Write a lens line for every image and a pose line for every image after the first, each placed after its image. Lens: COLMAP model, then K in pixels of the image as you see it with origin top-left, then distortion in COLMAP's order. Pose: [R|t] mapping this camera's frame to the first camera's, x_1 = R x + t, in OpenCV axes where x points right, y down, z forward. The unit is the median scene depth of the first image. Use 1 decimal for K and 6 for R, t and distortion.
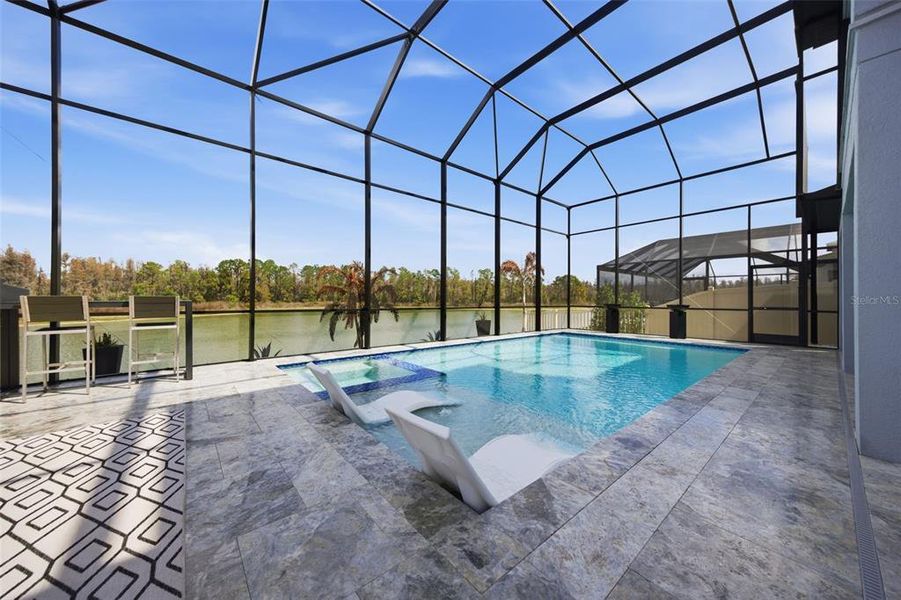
lens RADIAL K [[313.4, 0, 449.2], [0, 313.4, 299.0], [0, 0, 1]] dist [0.015522, -0.000240]
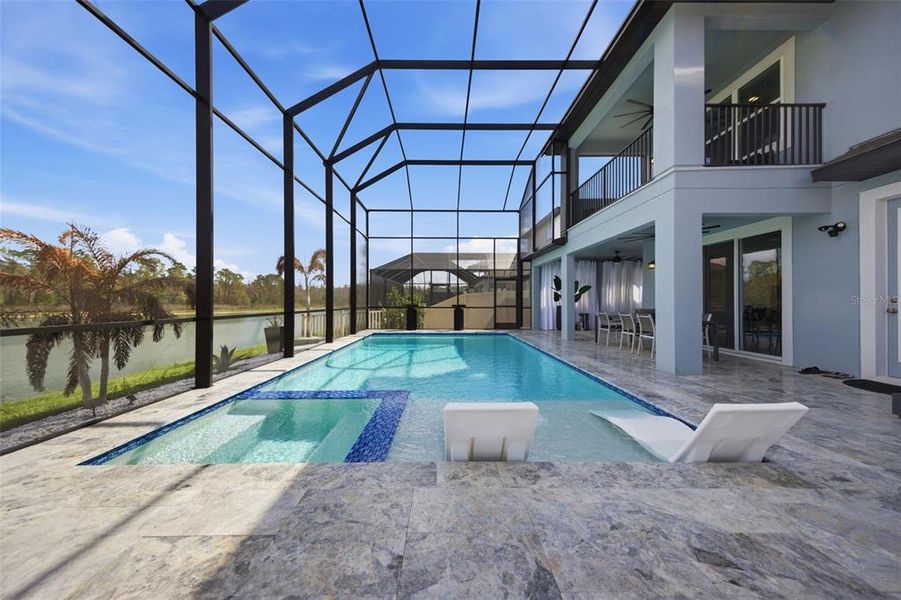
lens RADIAL K [[313.4, 0, 449.2], [0, 313.4, 299.0], [0, 0, 1]] dist [0.015522, -0.000240]
pose [[0.632143, 0.002008, 0.774849, -0.284389], [-0.000230, 0.999997, -0.002404, -0.002071], [-0.774851, 0.001342, 0.632142, 0.186828]]
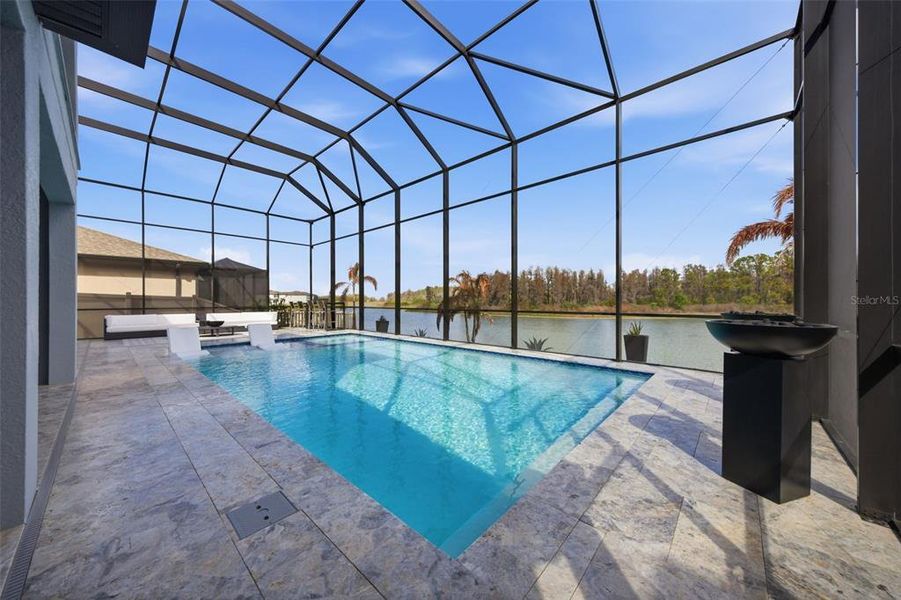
lens RADIAL K [[313.4, 0, 449.2], [0, 313.4, 299.0], [0, 0, 1]] dist [0.015522, -0.000240]
pose [[0.100469, -0.012102, -0.994867, 1.179439], [0.005394, 0.999918, -0.011618, 0.007045], [0.994926, -0.004199, 0.100526, 1.033122]]
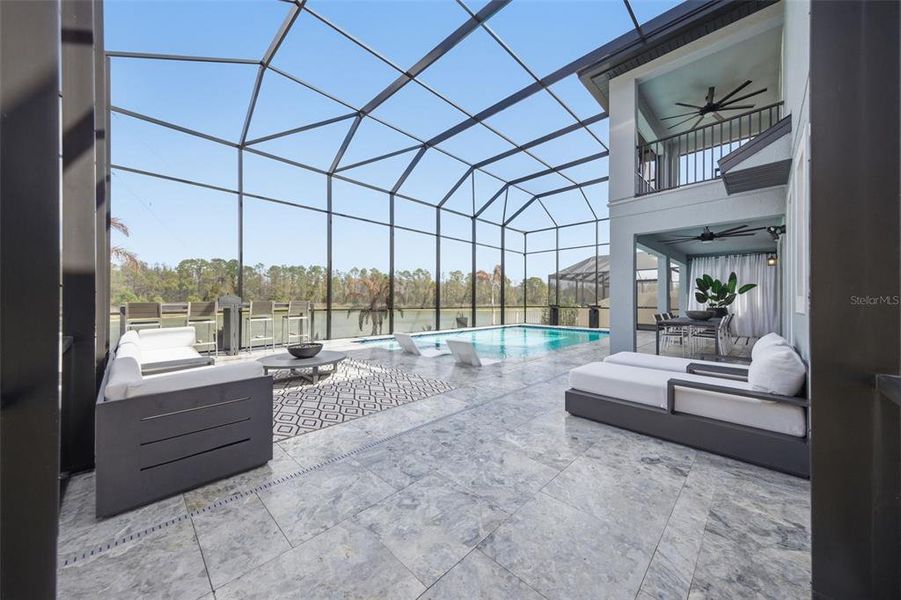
lens RADIAL K [[313.4, 0, 449.2], [0, 313.4, 299.0], [0, 0, 1]] dist [0.015522, -0.000240]
pose [[0.995410, 0.000124, 0.095698, -0.086367], [0.000157, 0.999996, -0.002923, -0.006219], [-0.095698, 0.002924, 0.995406, -0.367837]]
